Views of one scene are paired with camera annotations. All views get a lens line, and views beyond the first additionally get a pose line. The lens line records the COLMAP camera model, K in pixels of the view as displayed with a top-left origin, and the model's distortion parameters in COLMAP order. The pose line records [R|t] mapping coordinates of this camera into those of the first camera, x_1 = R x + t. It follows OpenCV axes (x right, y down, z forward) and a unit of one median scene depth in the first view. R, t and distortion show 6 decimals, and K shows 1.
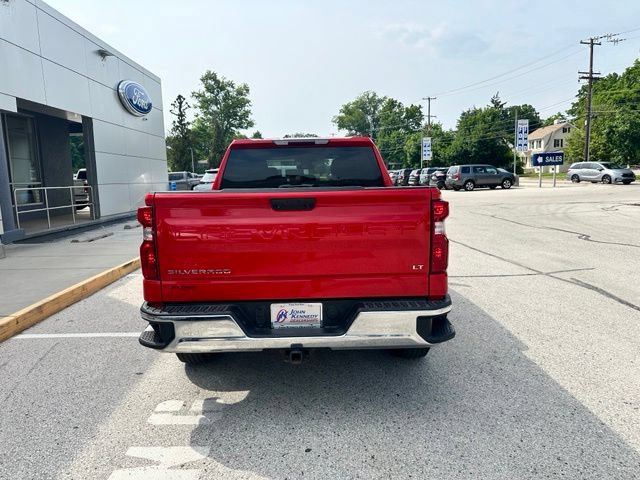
lens RADIAL K [[450.7, 0, 316.4], [0, 450.7, 238.4], [0, 0, 1]] dist [0.046353, -0.059939]
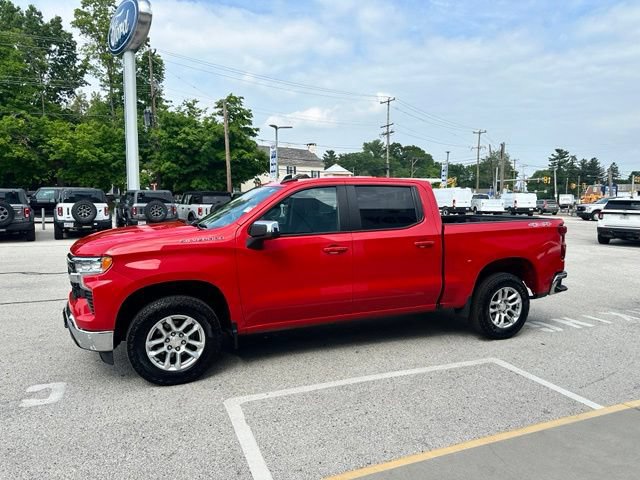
lens RADIAL K [[450.7, 0, 319.3], [0, 450.7, 233.4], [0, 0, 1]] dist [0.046353, -0.059939]
pose [[-0.373986, -0.051202, 0.926020, -0.314843], [0.124991, 0.986583, 0.105030, -0.066000], [-0.918973, 0.155024, -0.362568, 0.459987]]
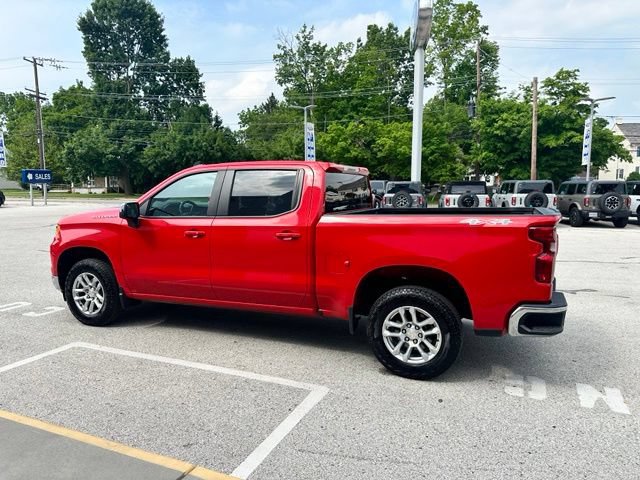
lens RADIAL K [[450.7, 0, 315.9], [0, 450.7, 238.0], [0, 0, 1]] dist [0.046353, -0.059939]
pose [[0.391641, -0.076231, 0.916955, -0.293127], [0.110872, 0.993211, 0.035216, -0.025365], [-0.913414, 0.087872, 0.397434, 0.175653]]
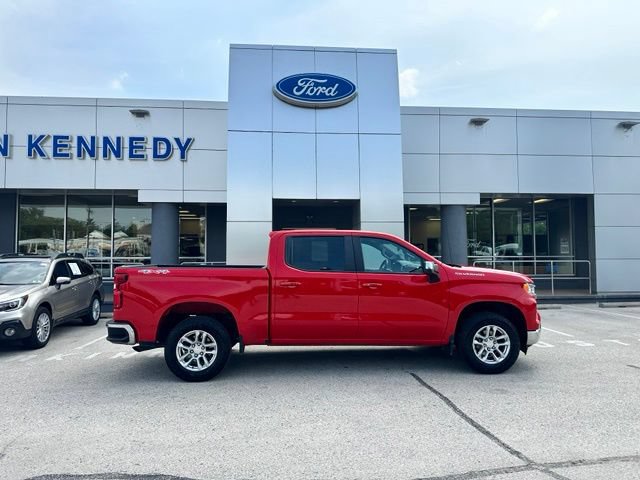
lens RADIAL K [[450.7, 0, 318.5], [0, 450.7, 236.7], [0, 0, 1]] dist [0.046353, -0.059939]
pose [[0.073134, -0.021854, -0.997083, 0.397605], [-0.129101, 0.991141, -0.031193, -0.050343], [0.988931, 0.131005, 0.069664, 0.282276]]
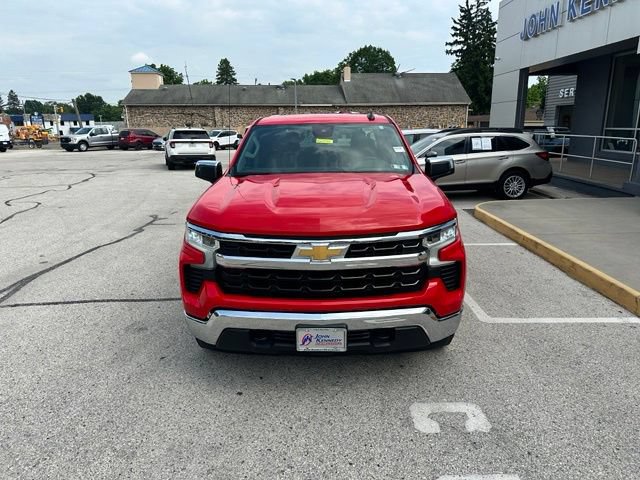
lens RADIAL K [[450.7, 0, 324.6], [0, 450.7, 243.0], [0, 0, 1]] dist [0.046353, -0.059939]
pose [[-0.999208, 0.032262, 0.023291, -0.013461], [0.038653, 0.925981, 0.375586, -0.103900], [-0.009450, 0.376189, -0.926495, 0.649794]]
